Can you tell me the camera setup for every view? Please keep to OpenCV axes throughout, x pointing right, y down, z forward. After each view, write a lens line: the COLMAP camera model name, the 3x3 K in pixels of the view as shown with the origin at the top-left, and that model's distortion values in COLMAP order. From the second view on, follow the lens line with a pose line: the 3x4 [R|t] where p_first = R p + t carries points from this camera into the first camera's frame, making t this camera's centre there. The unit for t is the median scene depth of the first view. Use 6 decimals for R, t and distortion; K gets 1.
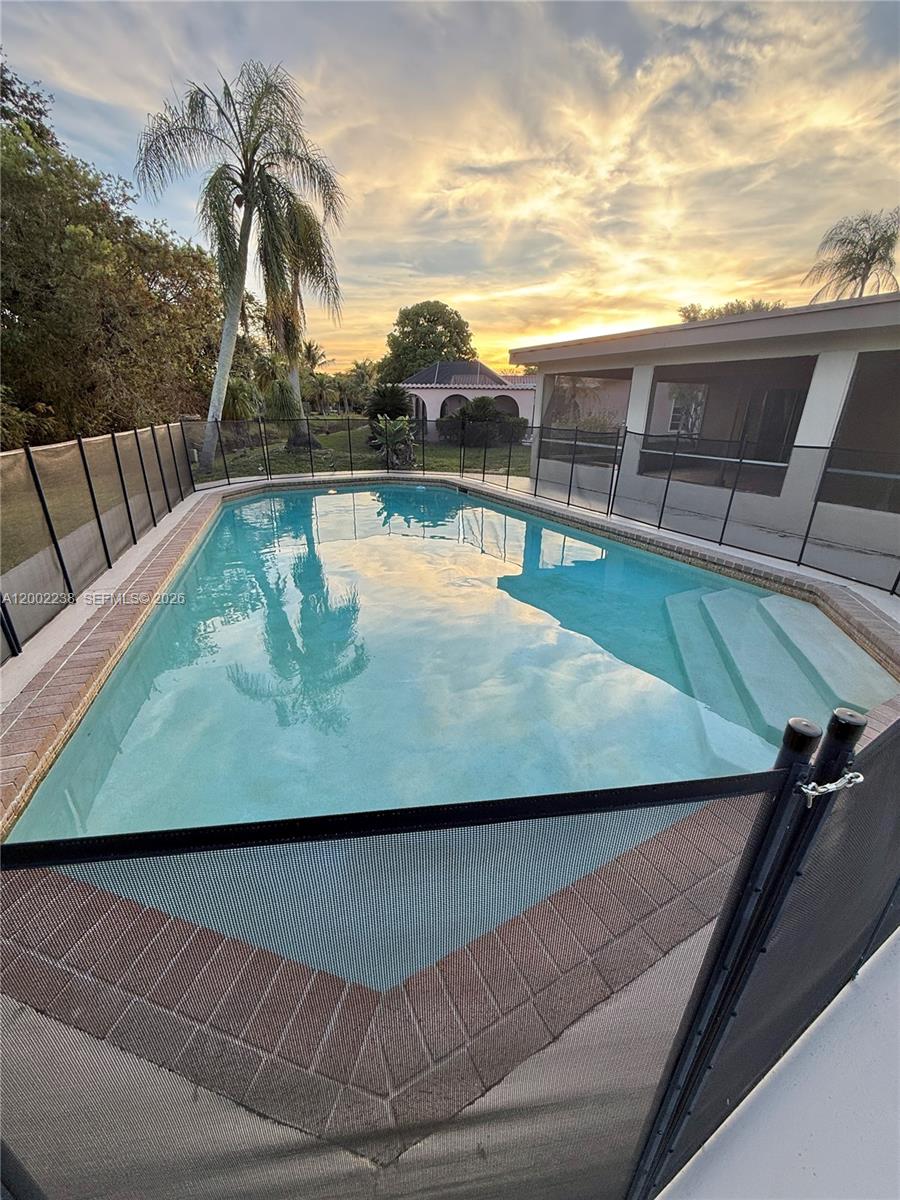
lens RADIAL K [[482.1, 0, 447.0], [0, 482.1, 600.0], [0, 0, 1]] dist [-0.006796, 0.001469]
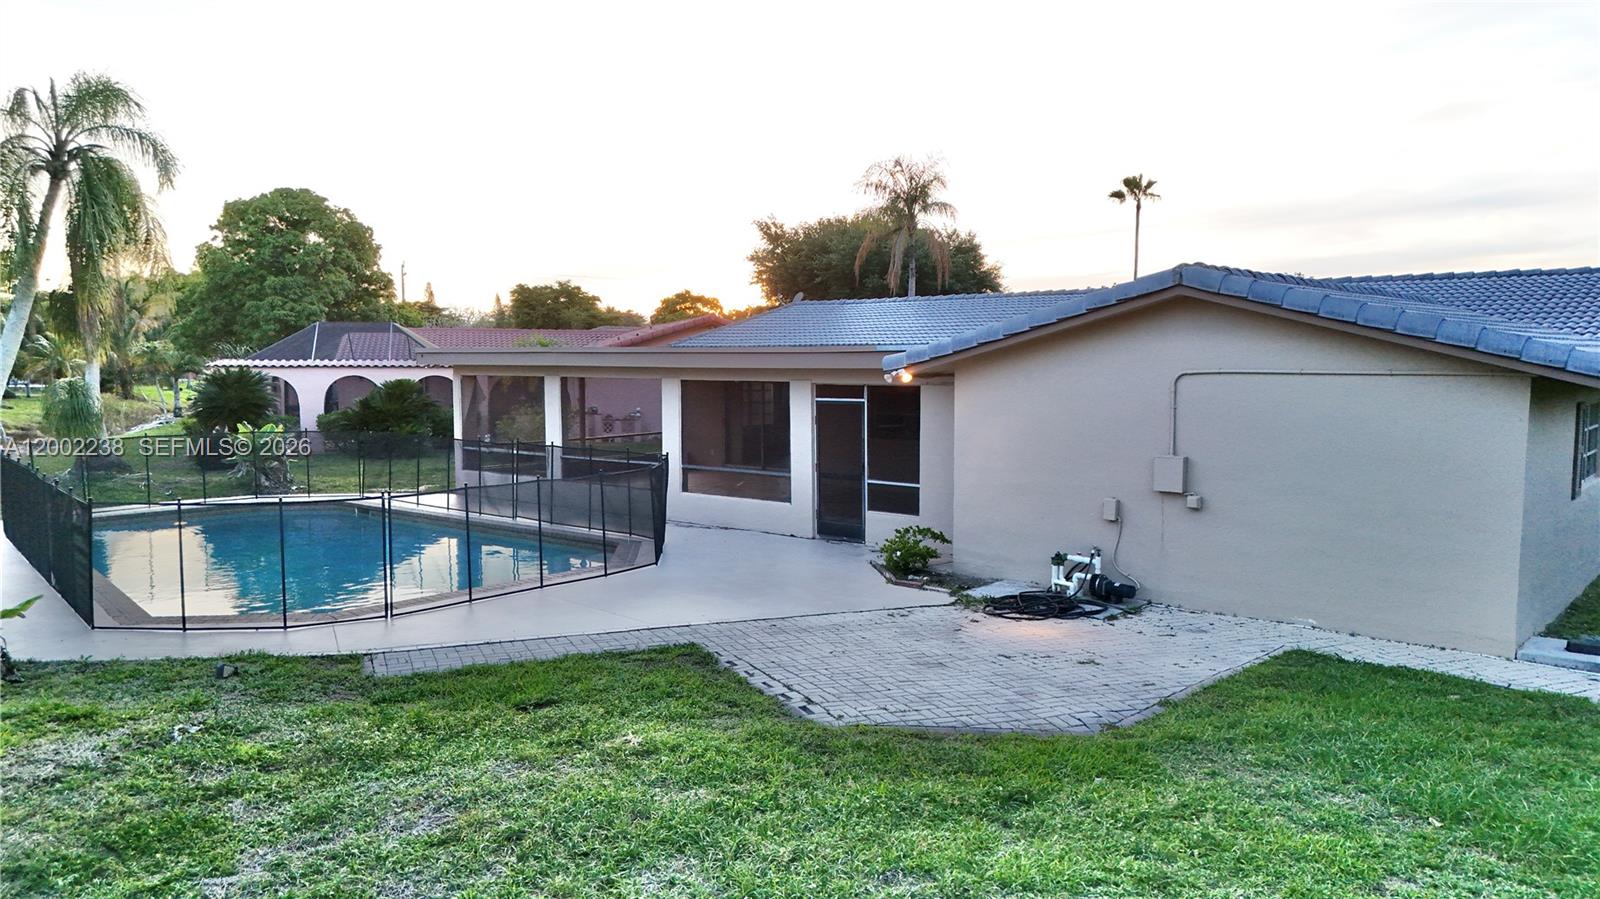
lens RADIAL K [[1136.7, 0, 798.0], [0, 1136.7, 449.5], [0, 0, 1]] dist [0.038744, -0.019380]
pose [[0.926825, -0.041134, 0.373234, -0.002026], [0.151293, 0.950637, -0.270924, 0.156108], [-0.343666, 0.307566, 0.887297, -0.508654]]
